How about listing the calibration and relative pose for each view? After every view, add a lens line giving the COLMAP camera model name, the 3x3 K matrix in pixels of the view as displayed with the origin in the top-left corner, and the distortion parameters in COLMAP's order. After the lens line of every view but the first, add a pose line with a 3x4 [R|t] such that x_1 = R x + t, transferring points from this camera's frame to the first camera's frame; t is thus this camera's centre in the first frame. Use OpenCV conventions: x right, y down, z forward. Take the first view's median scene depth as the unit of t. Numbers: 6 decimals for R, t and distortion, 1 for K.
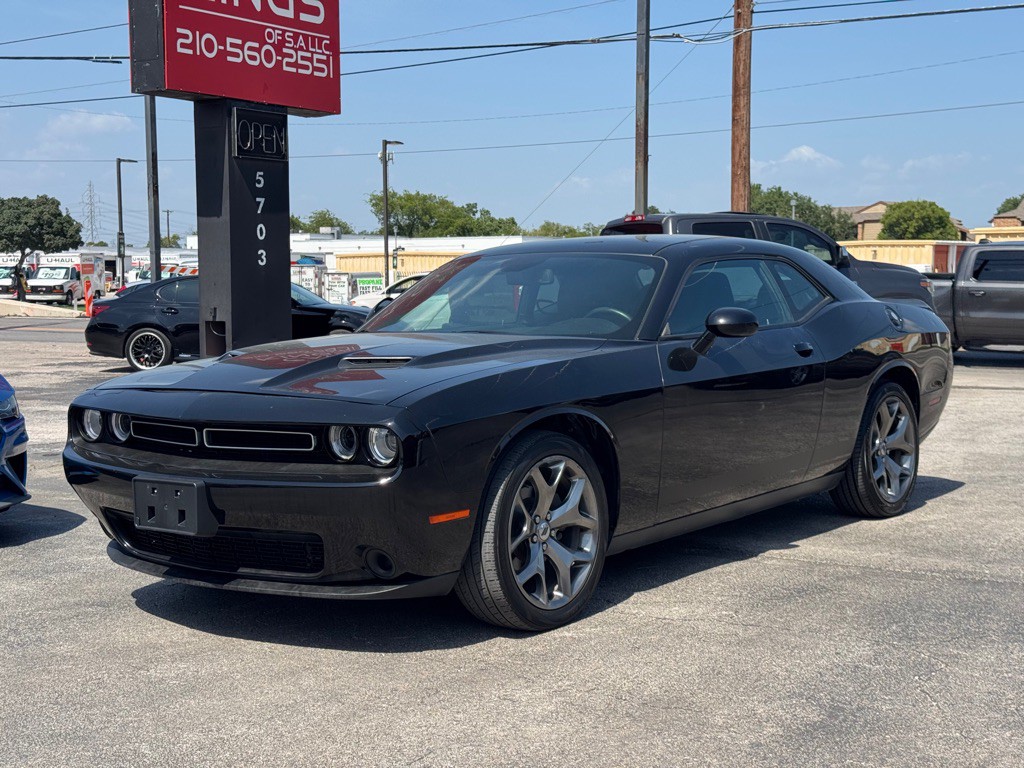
lens RADIAL K [[1439.1, 0, 512.4], [0, 1439.1, 398.9], [0, 0, 1]] dist [0.156076, -0.214179]
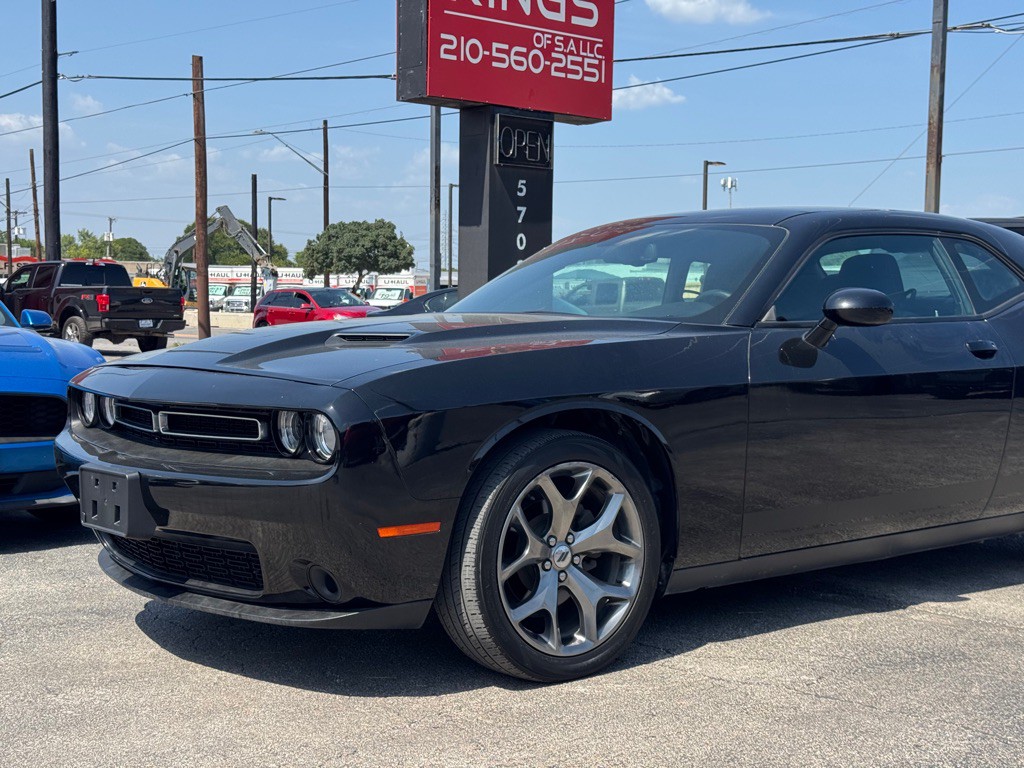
lens RADIAL K [[1439.1, 0, 512.4], [0, 1439.1, 398.9], [0, 0, 1]] dist [0.156076, -0.214179]
pose [[0.972261, 0.031883, -0.231715, 0.050562], [-0.036369, 0.999224, -0.015113, 0.005155], [0.231053, 0.023121, 0.972666, 0.062707]]
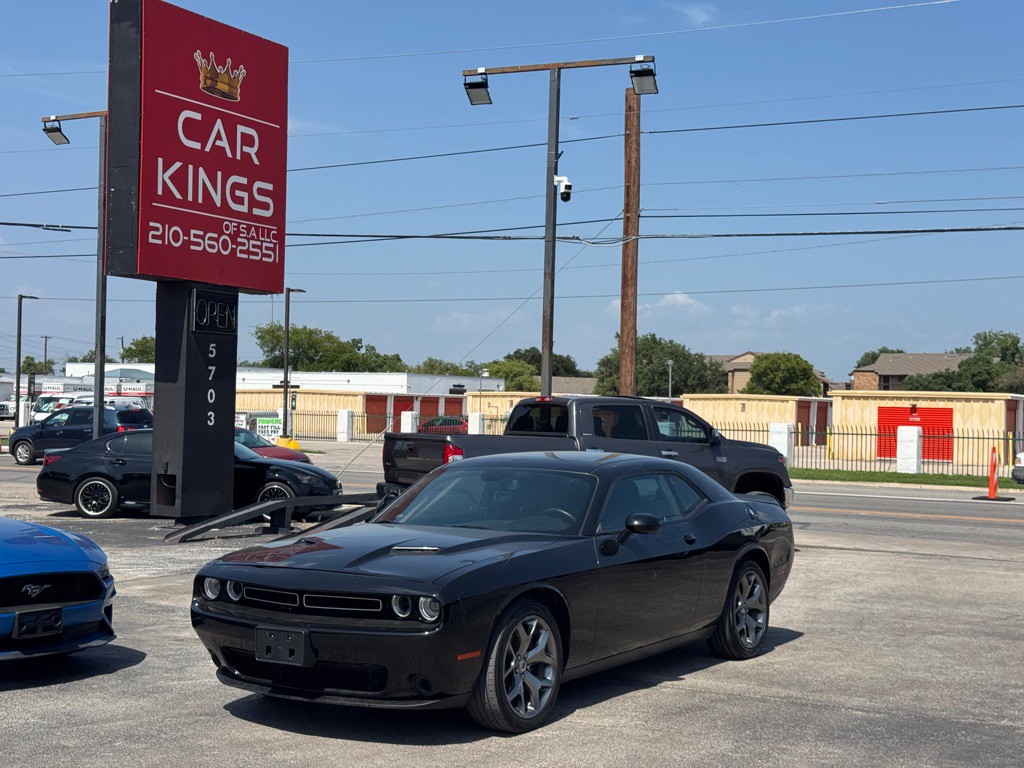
lens RADIAL K [[1439.5, 0, 524.6], [0, 1439.5, 404.0], [0, 0, 1]] dist [0.130258, -0.026749]
pose [[0.995314, 0.029022, 0.092240, -0.035612], [-0.020715, 0.995748, -0.089765, -0.013129], [-0.094453, 0.087433, 0.991682, -0.151939]]
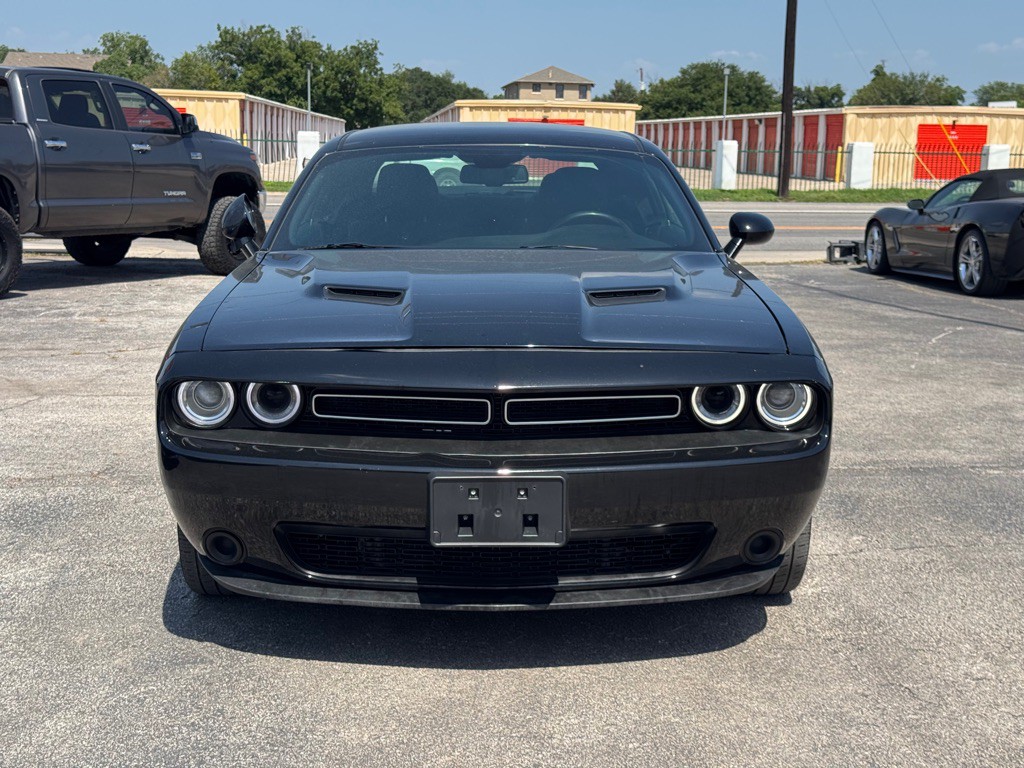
lens RADIAL K [[1439.1, 0, 512.4], [0, 1439.1, 398.9], [0, 0, 1]] dist [0.156076, -0.214179]
pose [[0.776871, -0.092382, 0.622846, -0.183993], [0.032153, 0.993708, 0.107286, -0.016012], [-0.628838, -0.063321, 0.774953, 0.120517]]
